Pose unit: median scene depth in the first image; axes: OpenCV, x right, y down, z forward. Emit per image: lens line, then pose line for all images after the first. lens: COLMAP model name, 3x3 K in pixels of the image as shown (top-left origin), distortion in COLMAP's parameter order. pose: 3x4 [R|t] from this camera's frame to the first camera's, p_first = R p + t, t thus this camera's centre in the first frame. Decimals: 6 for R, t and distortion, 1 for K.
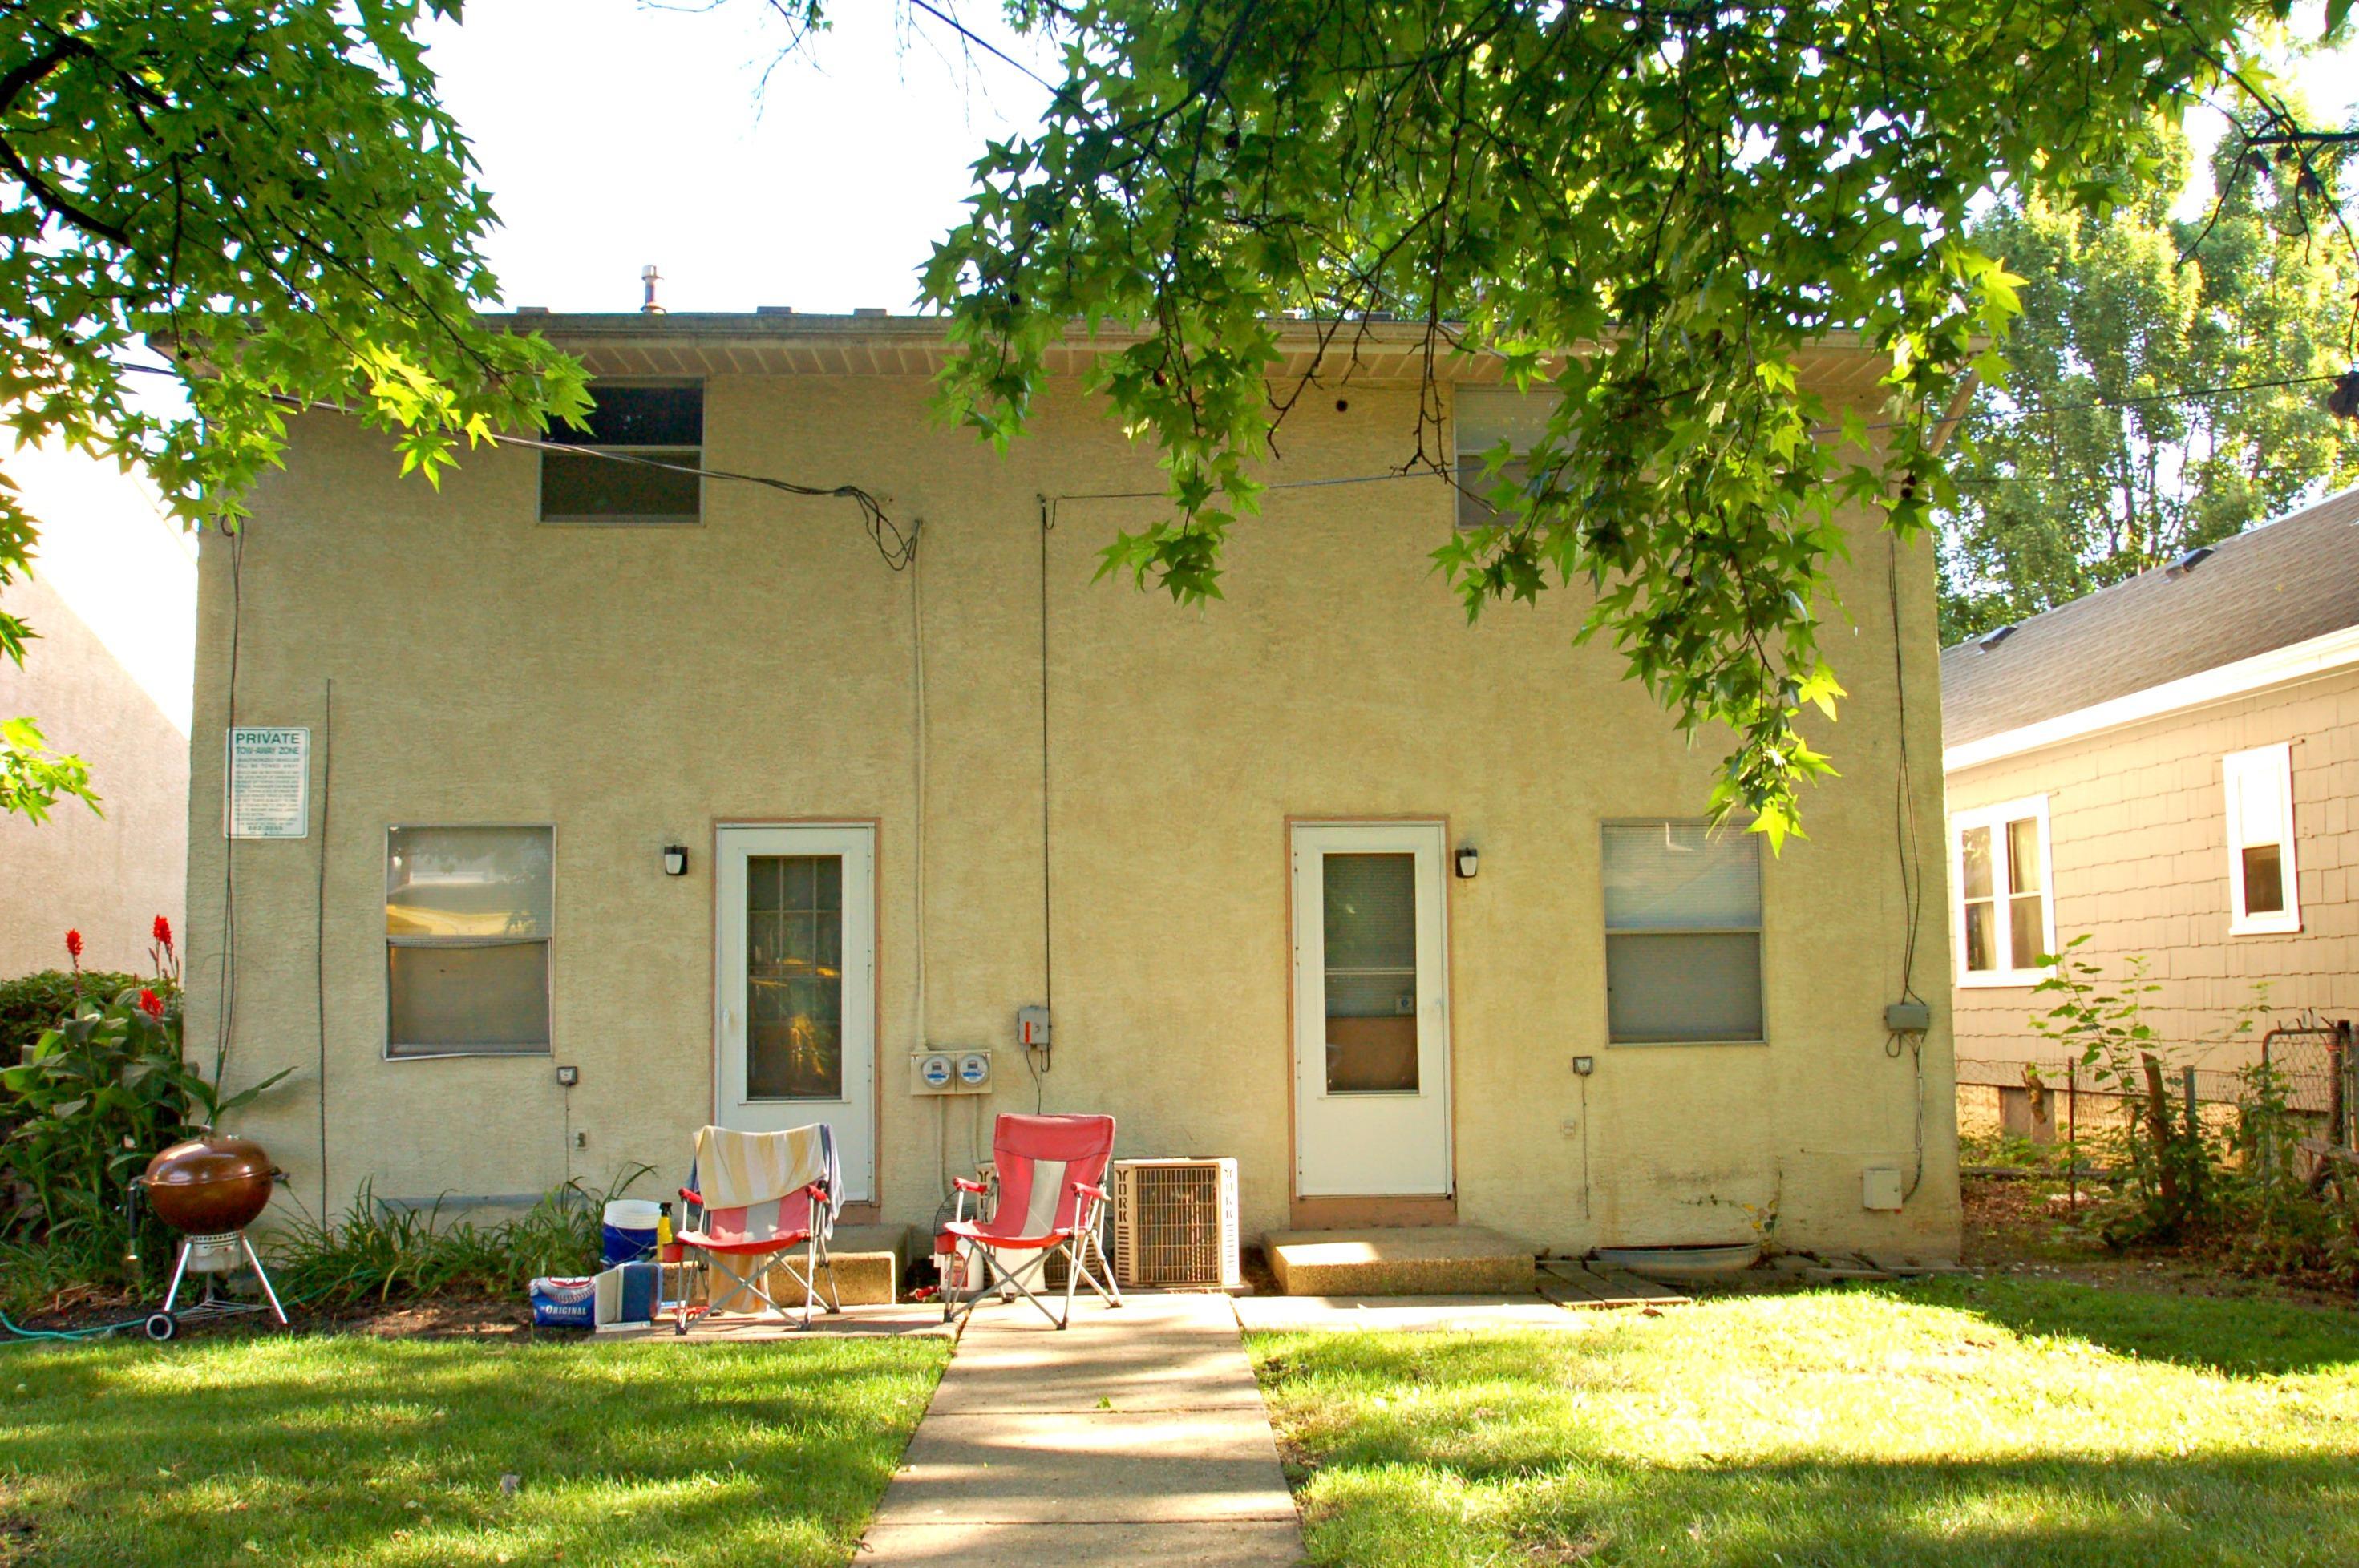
lens RADIAL K [[2070.4, 0, 1180.2], [0, 2070.4, 783.9], [0, 0, 1]] dist [-0.052814, 0.024907]
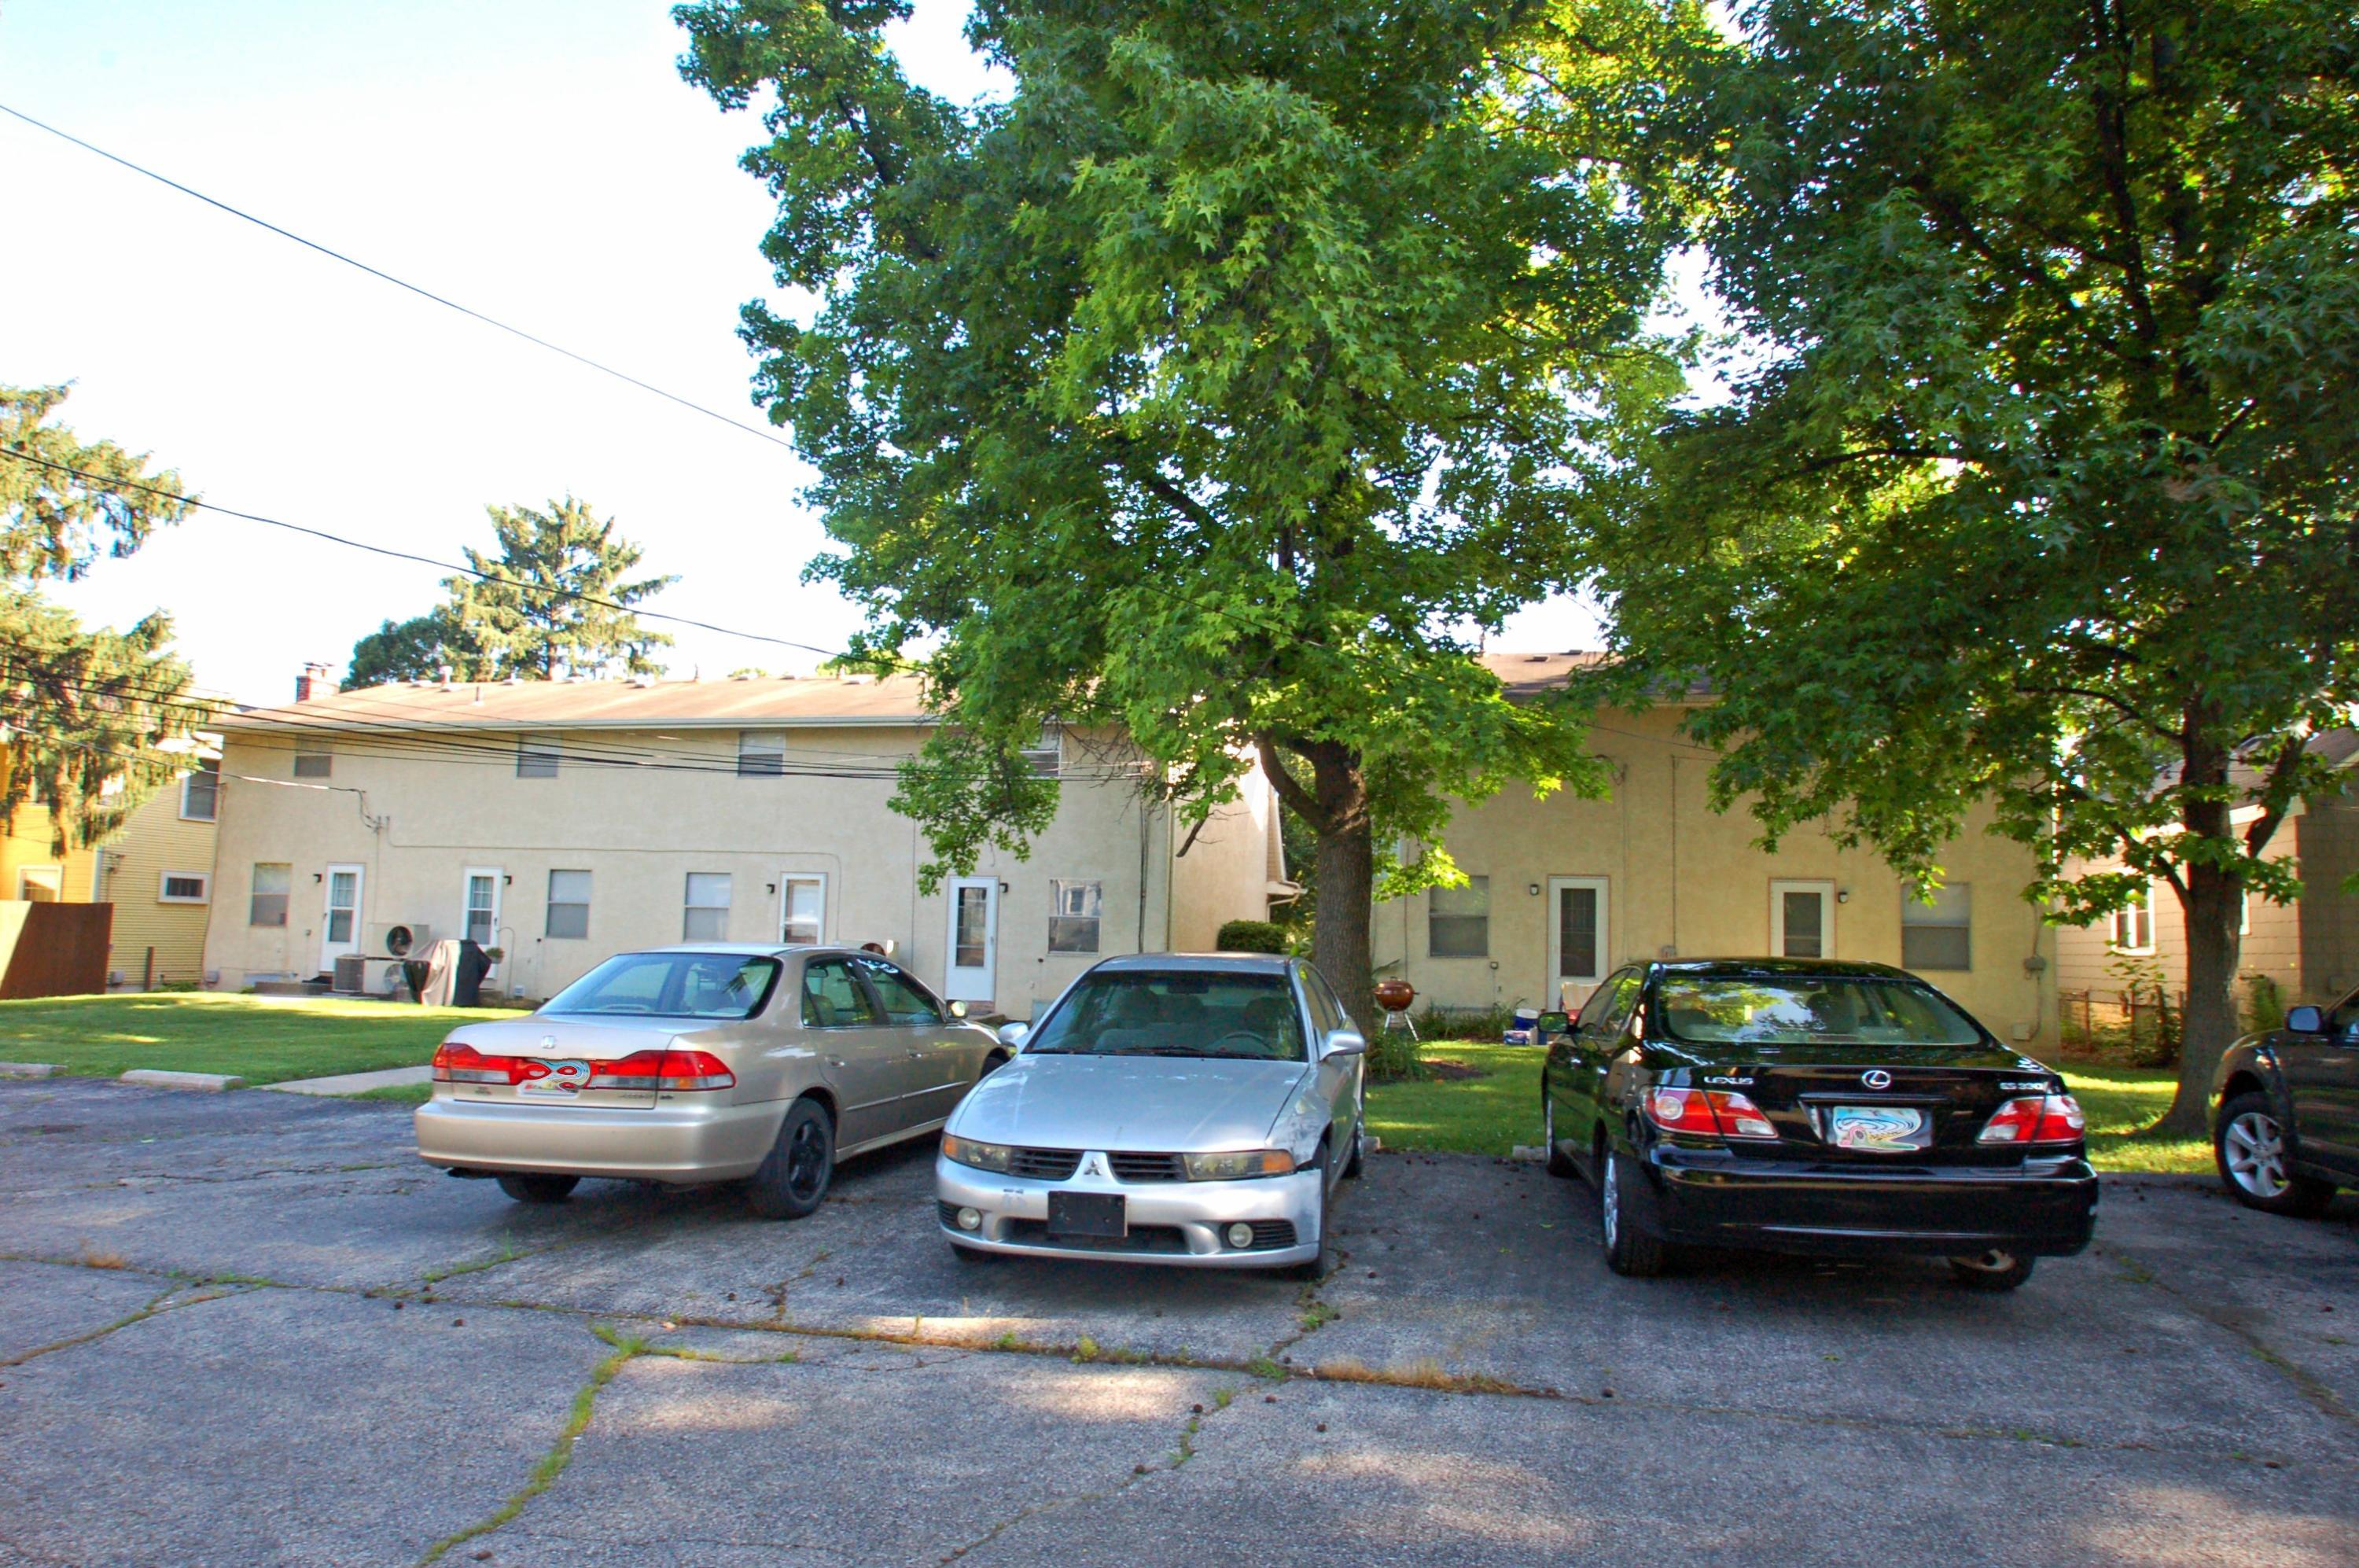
lens RADIAL K [[1427.5, 0, 1177.5], [0, 1427.5, 785.5], [0, 0, 1]] dist [-0.004616, -0.002473]
pose [[0.953447, 0.003486, -0.301541, -0.130472], [-0.005424, 0.999970, -0.005588, -0.096660], [0.301513, 0.006963, 0.953437, -1.056599]]
